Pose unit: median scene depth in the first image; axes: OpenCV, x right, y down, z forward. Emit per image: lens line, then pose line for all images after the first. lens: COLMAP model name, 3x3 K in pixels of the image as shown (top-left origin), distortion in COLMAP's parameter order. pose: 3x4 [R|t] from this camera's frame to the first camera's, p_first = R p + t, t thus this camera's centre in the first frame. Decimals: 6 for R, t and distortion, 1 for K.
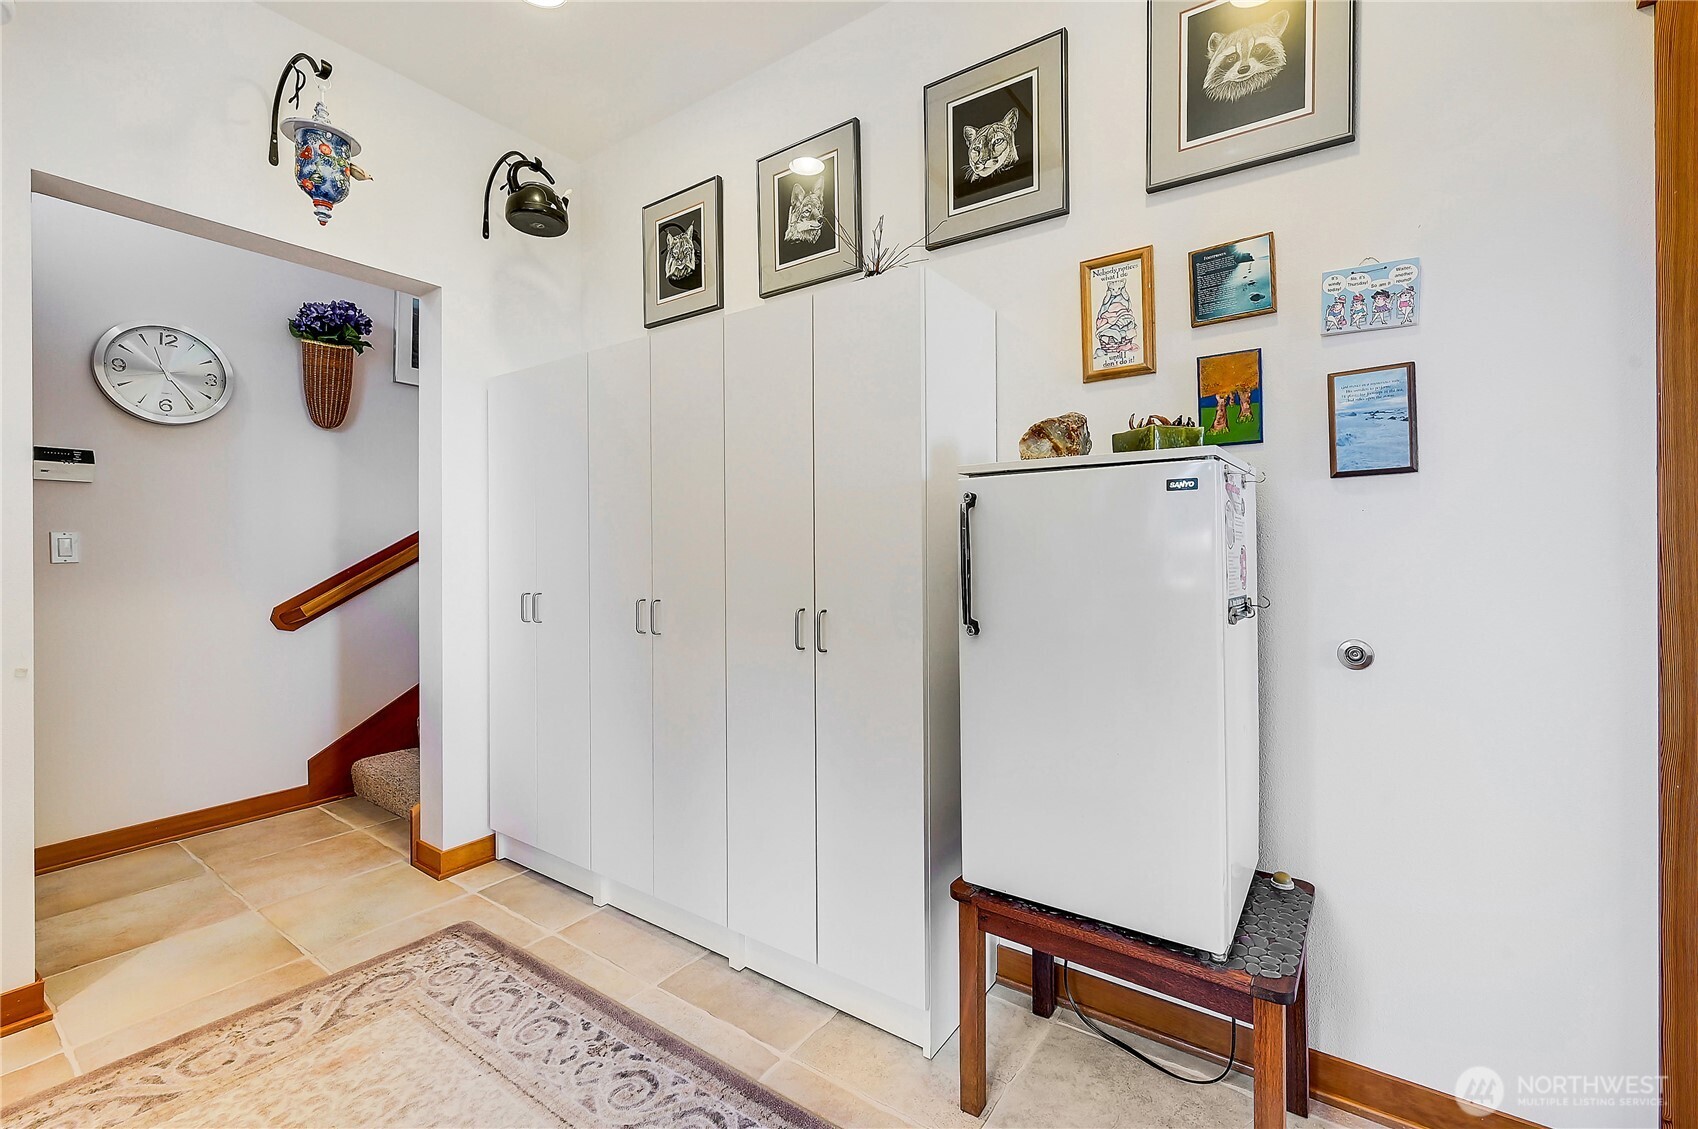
lens RADIAL K [[683.5, 0, 864.7], [0, 683.5, 564.5], [0, 0, 1]] dist [-0.001019, -0.000018]
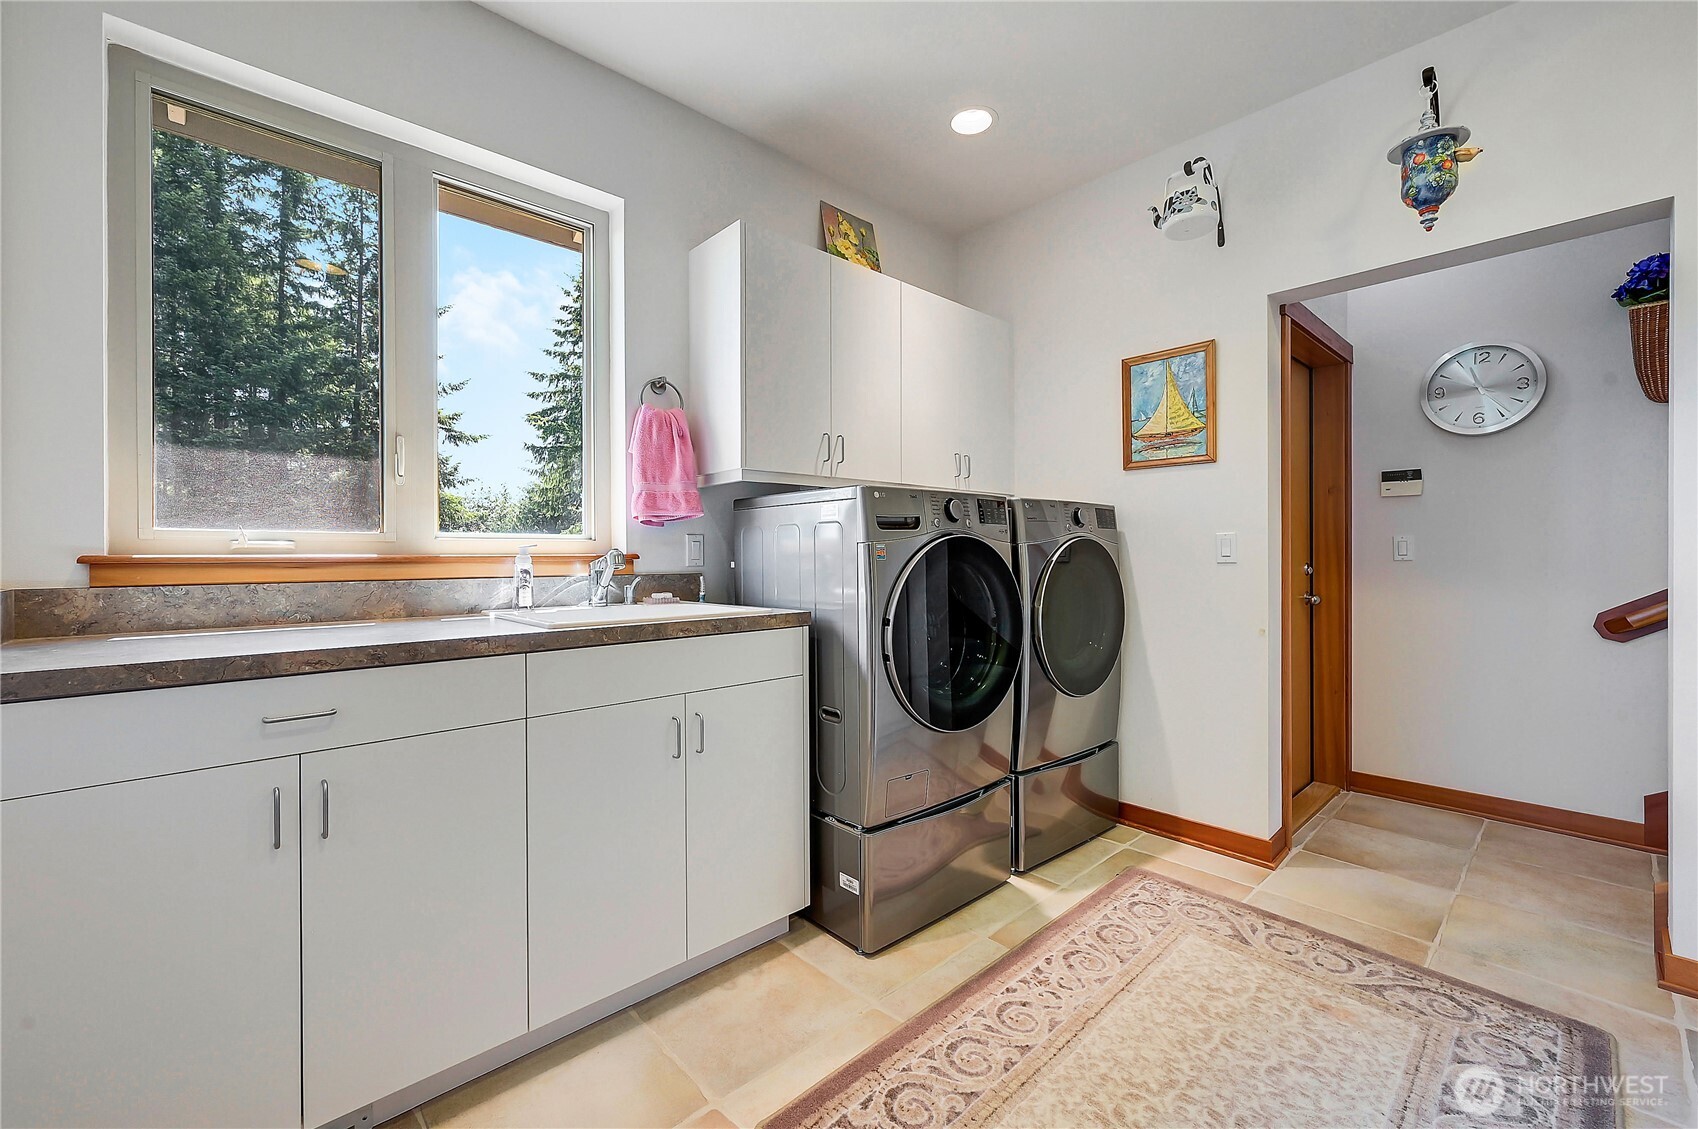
lens RADIAL K [[683.5, 0, 864.7], [0, 683.5, 564.5], [0, 0, 1]] dist [-0.001019, -0.000018]
pose [[-0.197711, 0.015255, -0.980142, 0.398867], [-0.015096, 0.999713, 0.018605, -0.004916], [0.980144, 0.018475, -0.197424, 0.402290]]
